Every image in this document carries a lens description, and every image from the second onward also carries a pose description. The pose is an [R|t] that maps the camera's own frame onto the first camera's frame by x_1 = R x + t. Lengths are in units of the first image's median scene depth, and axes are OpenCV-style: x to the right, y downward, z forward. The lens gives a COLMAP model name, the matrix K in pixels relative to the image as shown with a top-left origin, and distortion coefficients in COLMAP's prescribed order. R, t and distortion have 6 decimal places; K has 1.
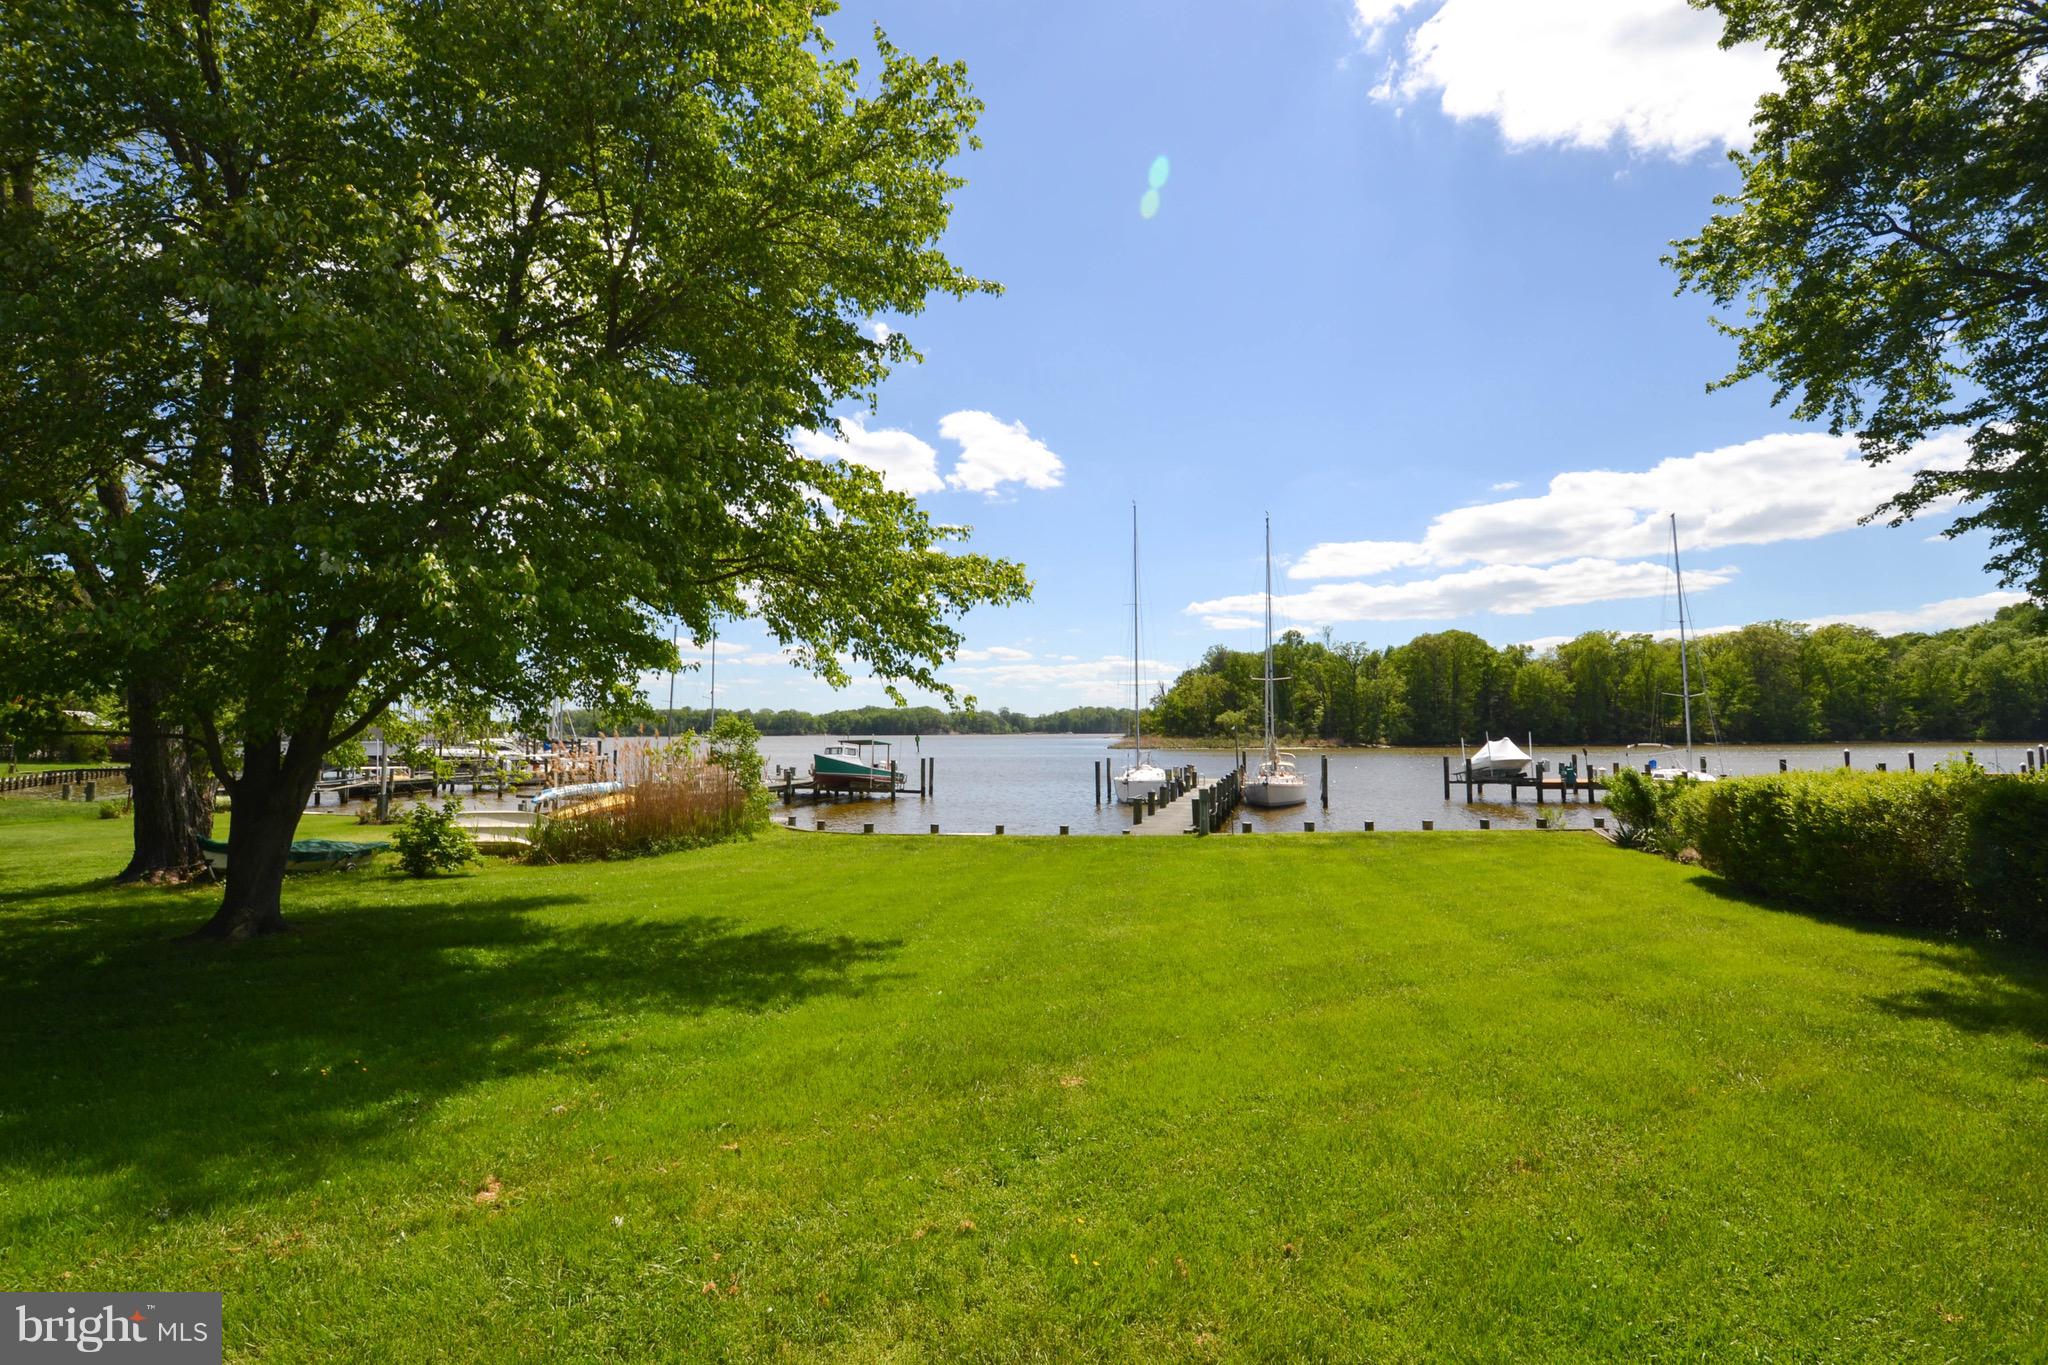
lens RADIAL K [[925.6, 0, 1013.6], [0, 925.6, 664.0], [0, 0, 1]] dist [0.012930, -0.021862]
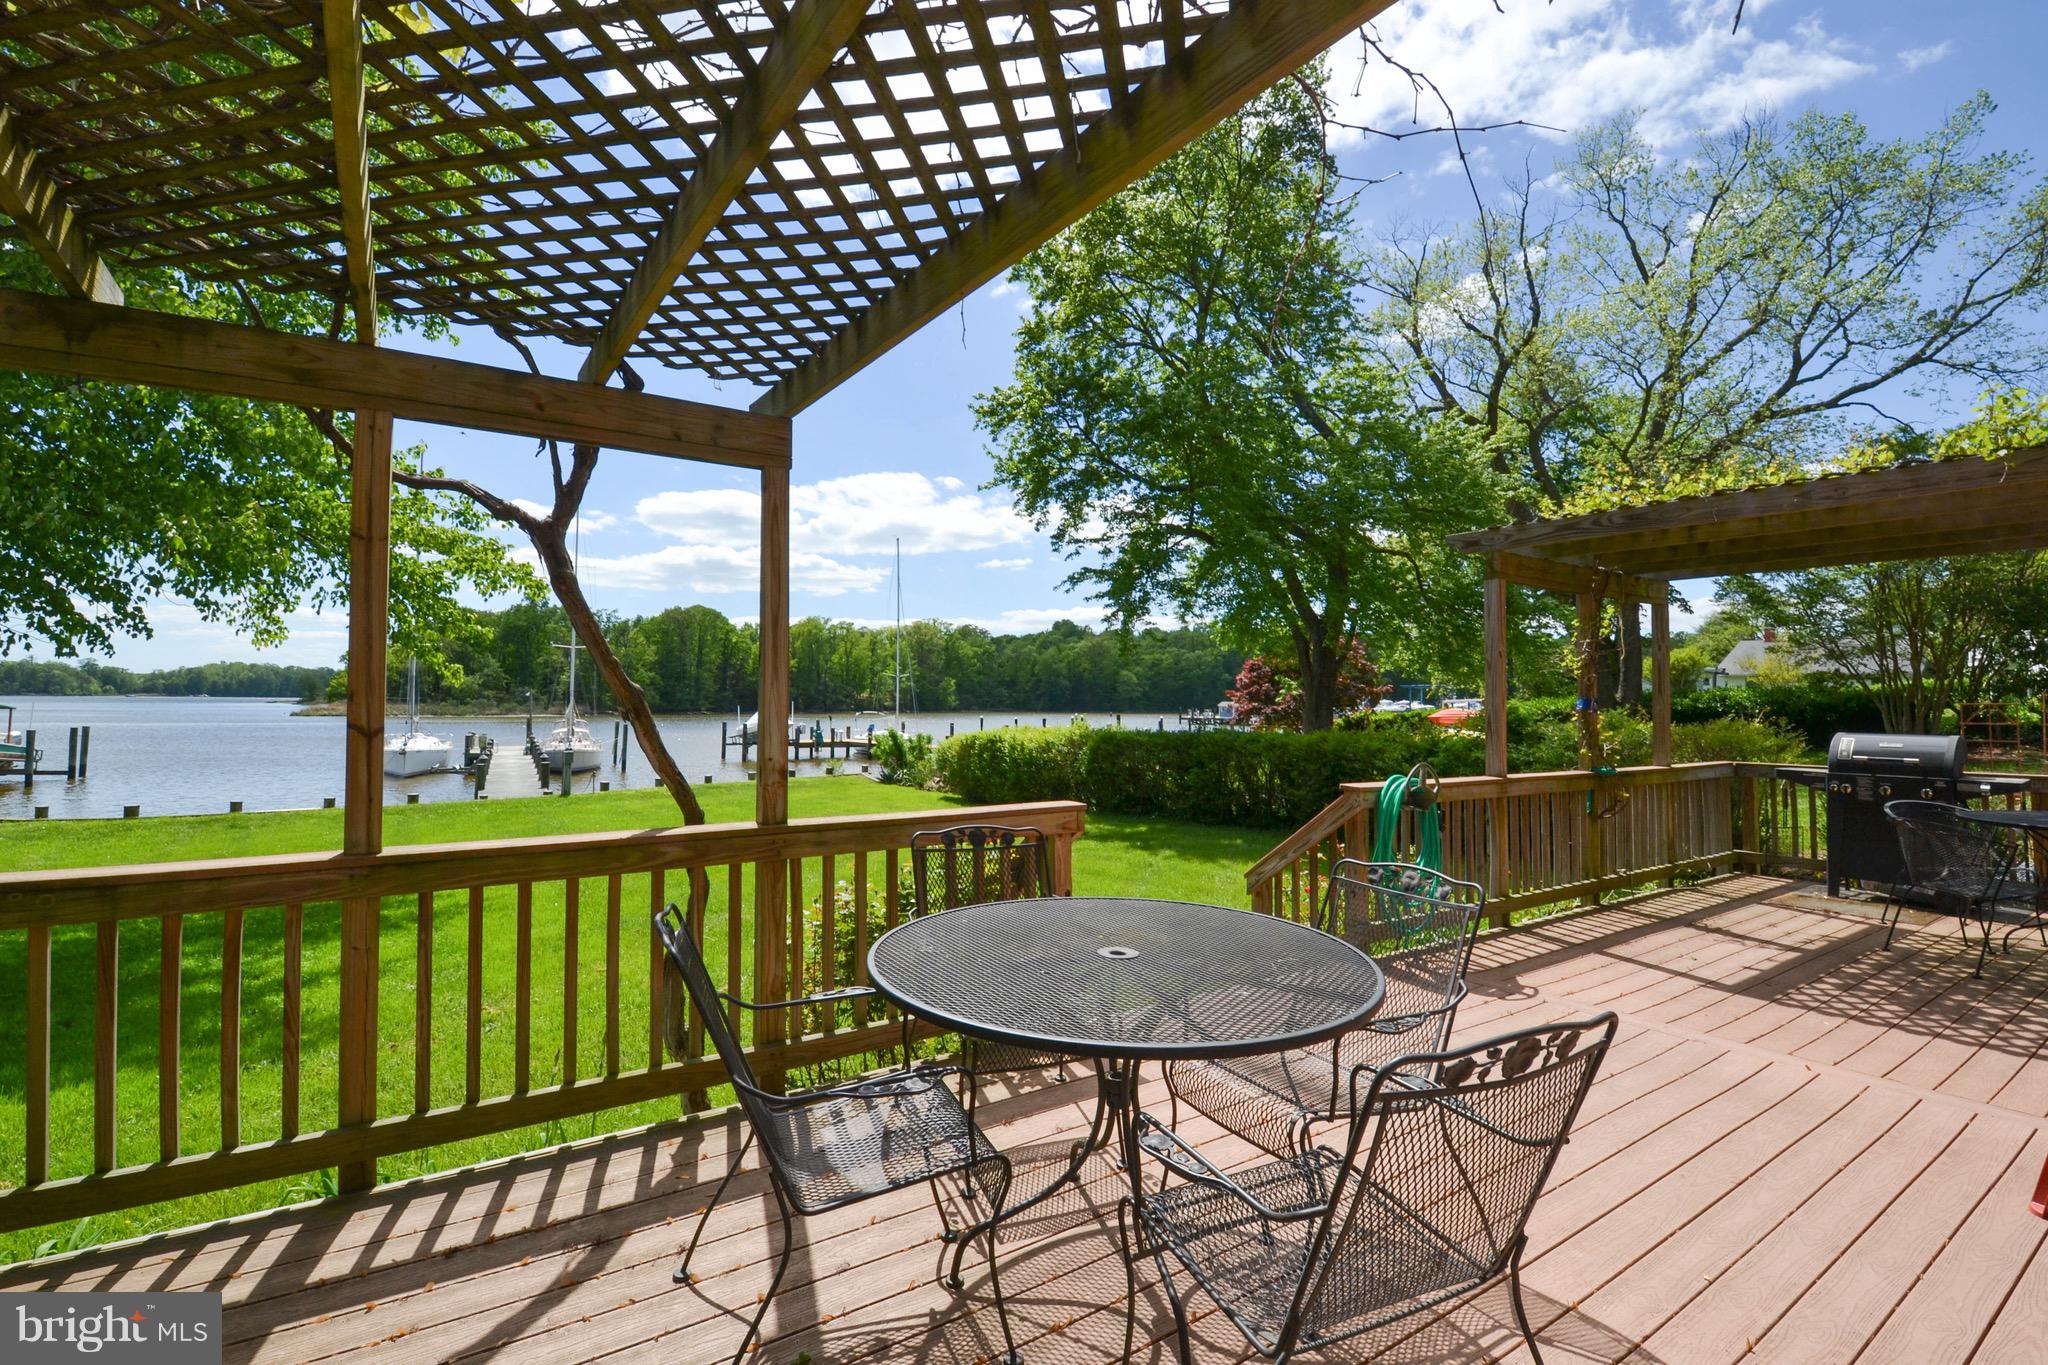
lens RADIAL K [[917.8, 0, 1021.6], [0, 917.8, 639.0], [0, 0, 1]] dist [0.003259, -0.019292]
pose [[0.699813, 0.058185, 0.711952, -0.205948], [-0.063207, 0.997812, -0.019417, -0.007559], [-0.711524, -0.031412, 0.701960, -0.114266]]
